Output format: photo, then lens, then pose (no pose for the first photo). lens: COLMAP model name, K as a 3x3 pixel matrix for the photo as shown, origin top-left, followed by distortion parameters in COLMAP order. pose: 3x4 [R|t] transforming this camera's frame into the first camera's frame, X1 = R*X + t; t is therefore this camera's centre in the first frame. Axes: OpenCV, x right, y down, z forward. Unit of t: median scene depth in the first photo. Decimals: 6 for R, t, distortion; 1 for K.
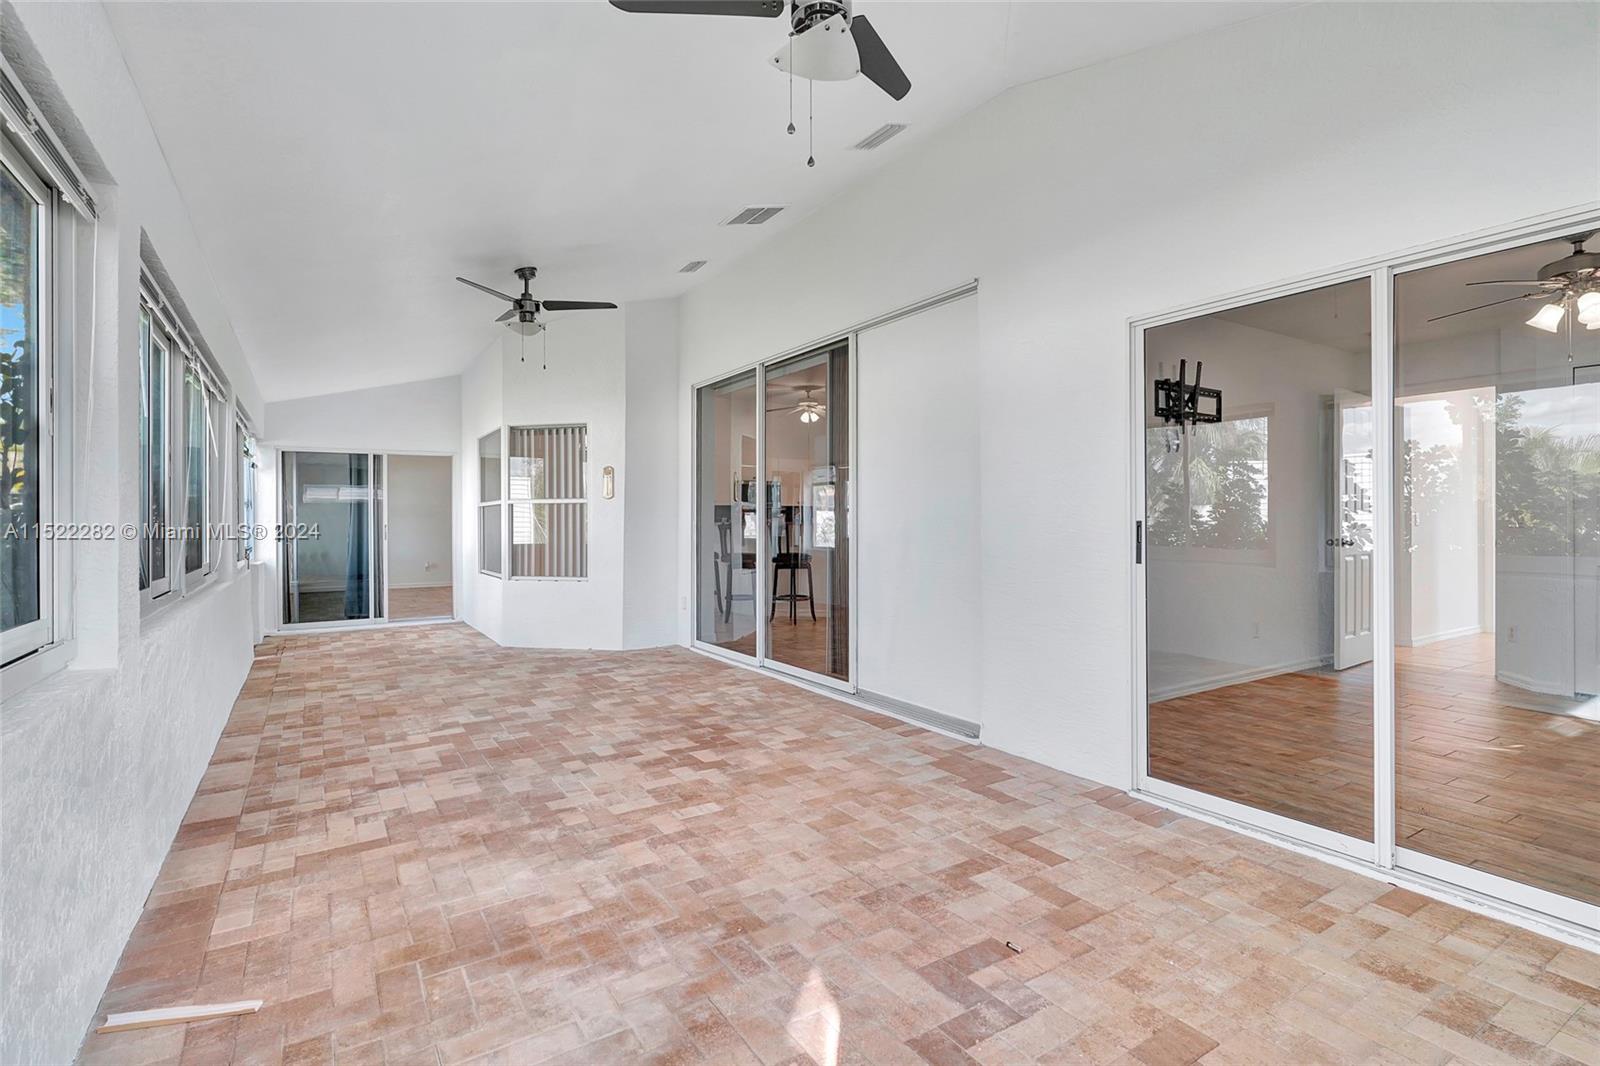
lens RADIAL K [[783.6, 0, 806.1], [0, 783.6, 511.4], [0, 0, 1]] dist [-0.015048, 0.009977]
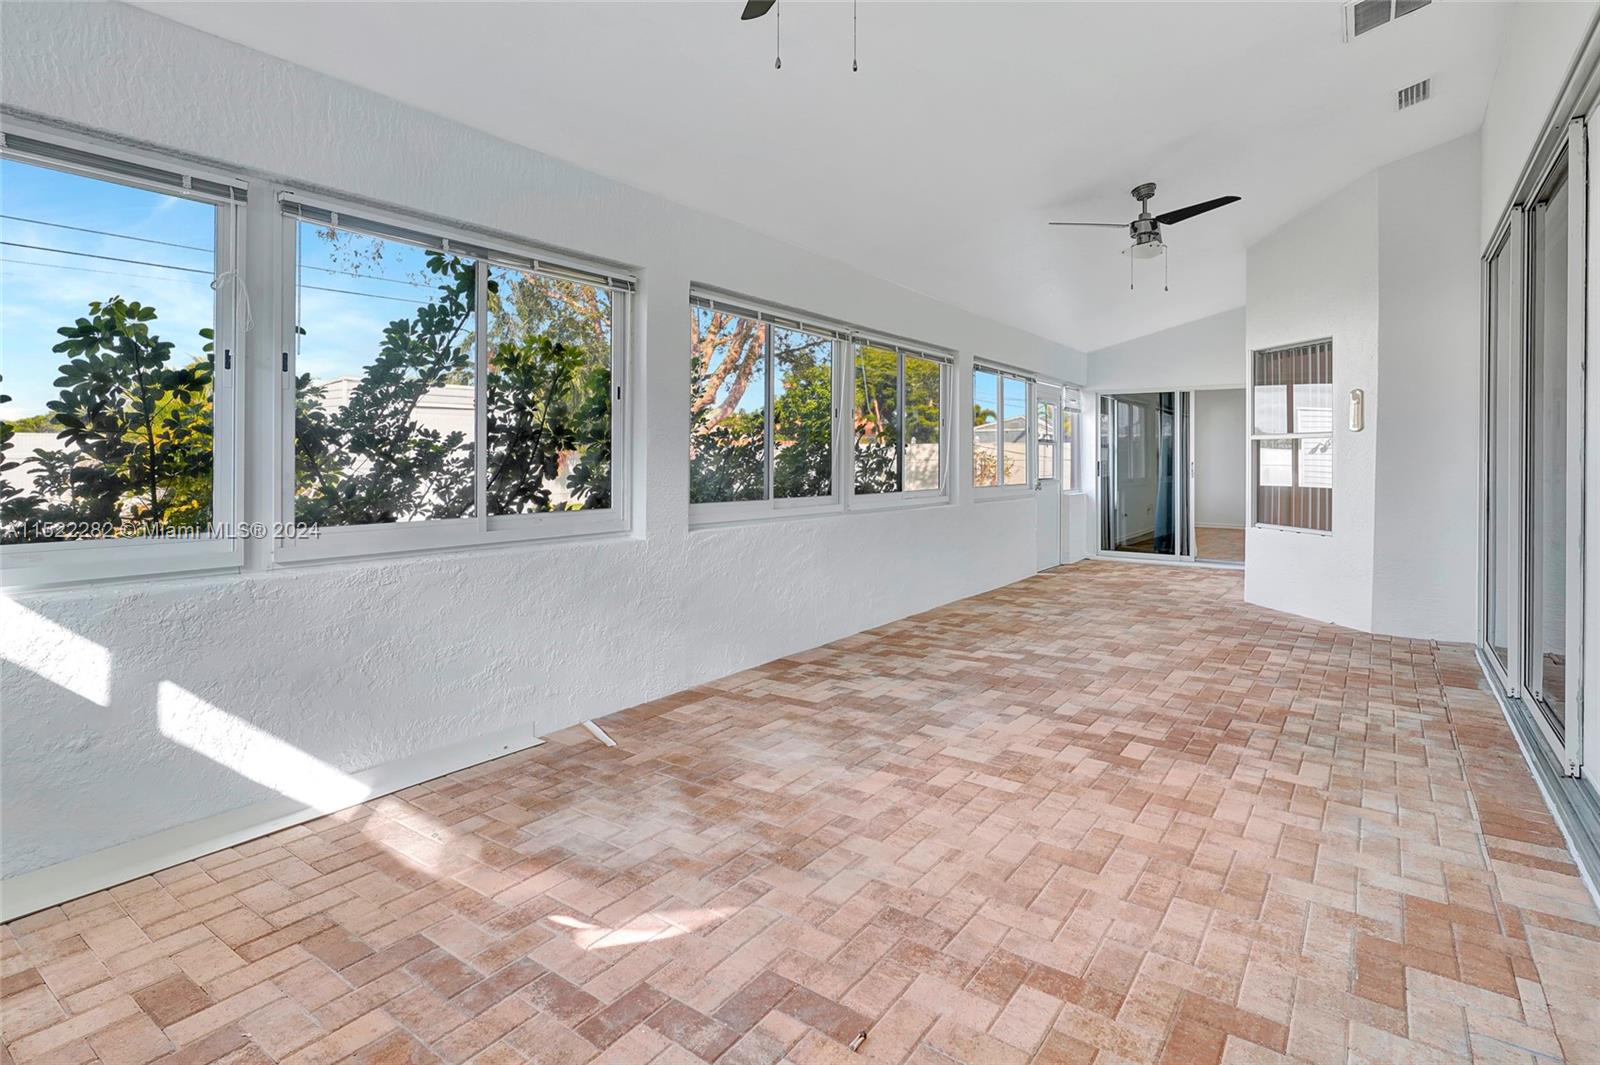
lens RADIAL K [[811.4, 0, 795.7], [0, 811.4, 450.6], [0, 0, 1]] dist [-0.005602, 0.001760]
pose [[0.351757, -0.000348, -0.936091, 0.624968], [0.004146, 0.999991, 0.001186, -0.002100], [0.936082, -0.004298, 0.351755, 0.437018]]
